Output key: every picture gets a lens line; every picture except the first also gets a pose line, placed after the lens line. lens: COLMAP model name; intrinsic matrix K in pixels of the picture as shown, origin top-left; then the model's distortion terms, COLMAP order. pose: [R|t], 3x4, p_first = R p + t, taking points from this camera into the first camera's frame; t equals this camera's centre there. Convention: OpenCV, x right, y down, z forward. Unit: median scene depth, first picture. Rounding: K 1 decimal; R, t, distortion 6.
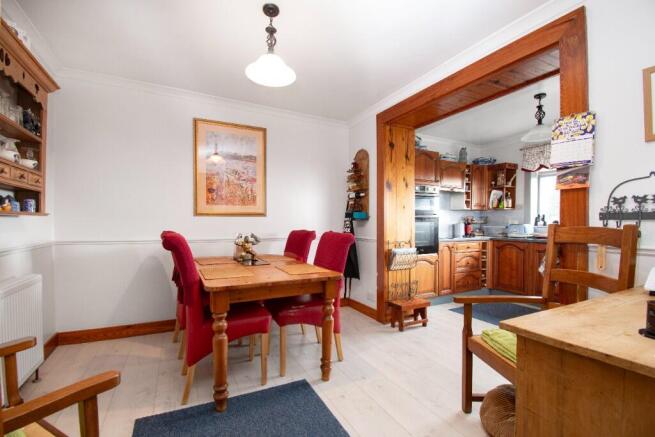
lens RADIAL K [[299.5, 0, 327.8], [0, 299.5, 227.5], [0, 0, 1]] dist [-0.000989, -0.000164]
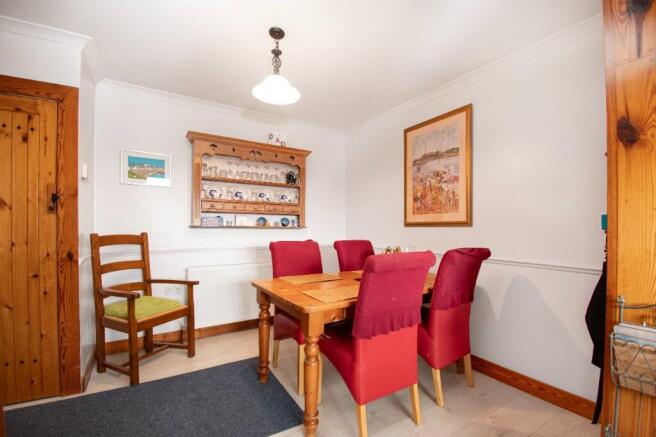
lens RADIAL K [[300.0, 0, 328.3], [0, 300.0, 227.5], [0, 0, 1]] dist [-0.000989, -0.000164]
pose [[0.049093, 0.001305, -0.998793, 0.508977], [-0.011510, 0.999933, 0.000741, -0.030669], [0.998728, 0.011460, 0.049105, 0.639807]]
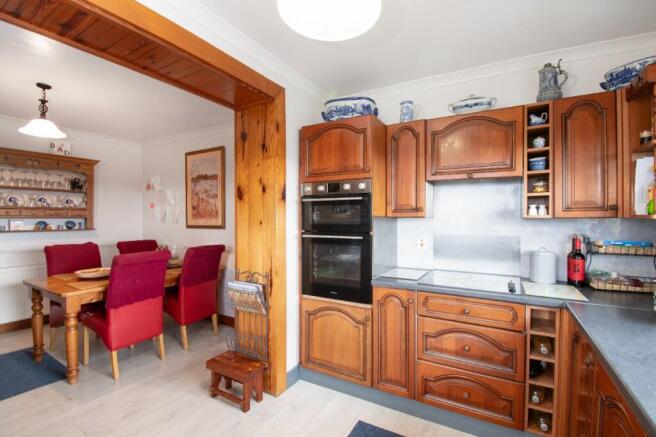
lens RADIAL K [[291.0, 0, 329.1], [0, 291.0, 221.4], [0, 0, 1]] dist [0.001489, -0.018090]
pose [[0.534455, 0.013421, -0.845091, 0.889599], [-0.009261, 0.999907, 0.010023, -0.078902], [0.845146, 0.002470, 0.534529, 0.781884]]
